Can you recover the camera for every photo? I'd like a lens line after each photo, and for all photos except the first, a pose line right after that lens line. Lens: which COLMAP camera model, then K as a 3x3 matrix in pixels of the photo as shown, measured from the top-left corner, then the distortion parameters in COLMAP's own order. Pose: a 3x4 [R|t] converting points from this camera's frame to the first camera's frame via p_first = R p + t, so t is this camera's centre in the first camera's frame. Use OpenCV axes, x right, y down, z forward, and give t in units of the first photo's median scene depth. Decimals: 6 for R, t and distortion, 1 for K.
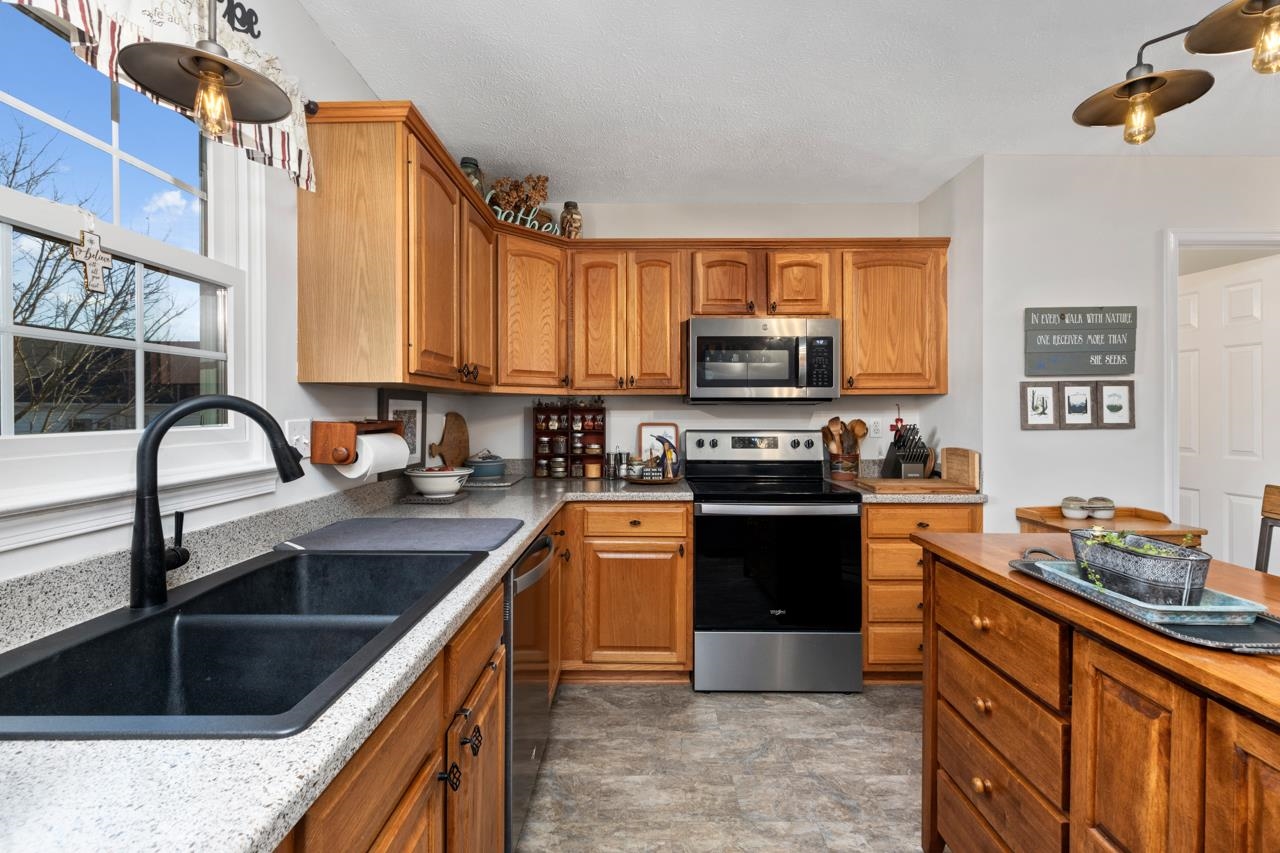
lens RADIAL K [[576.6, 0, 636.6], [0, 576.6, 406.4], [0, 0, 1]] dist [0.011285, 0.000003]
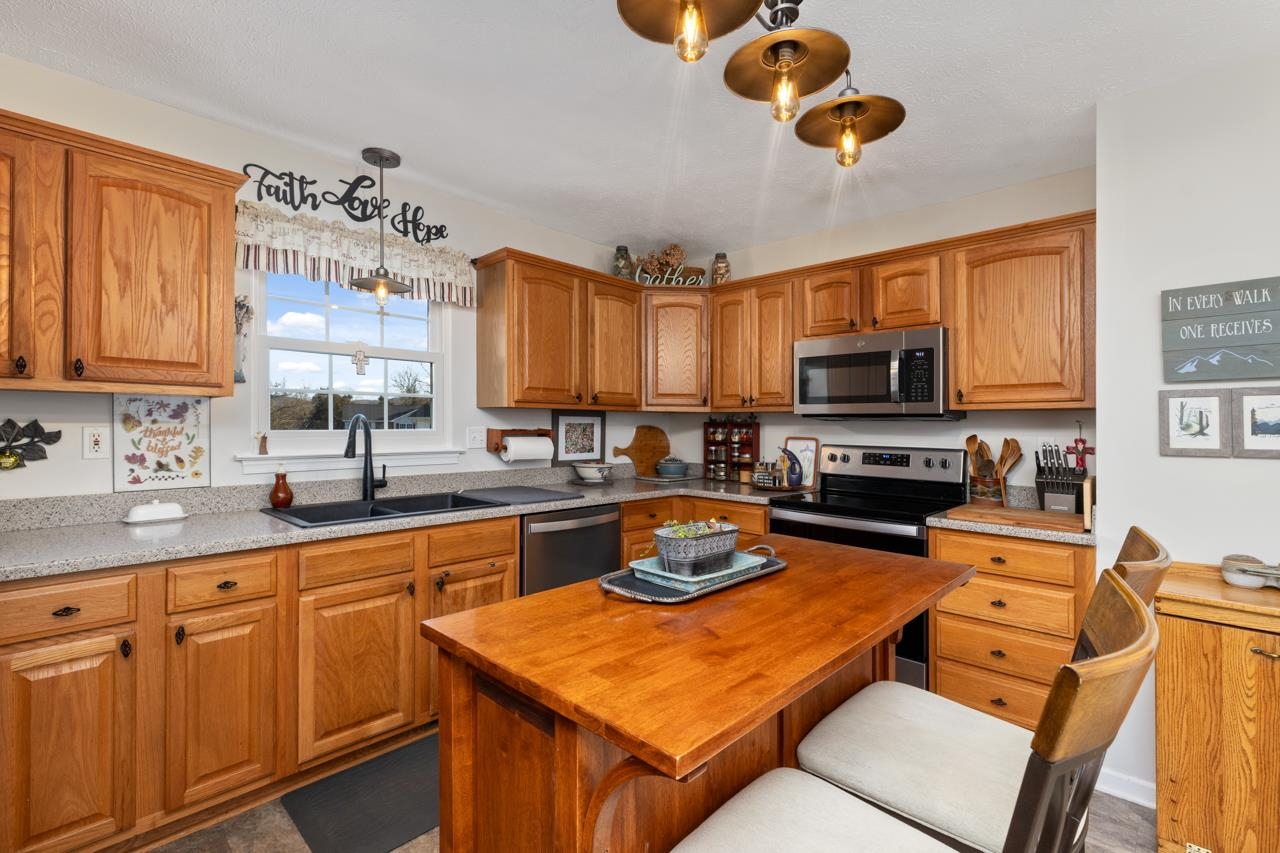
lens RADIAL K [[576.6, 0, 638.3], [0, 576.6, 422.9], [0, 0, 1]] dist [0.011285, 0.000003]
pose [[0.726391, 0.005624, -0.687259, 0.622181], [-0.004132, 0.999984, 0.003815, -0.001241], [0.687270, 0.000069, 0.726402, -0.000380]]
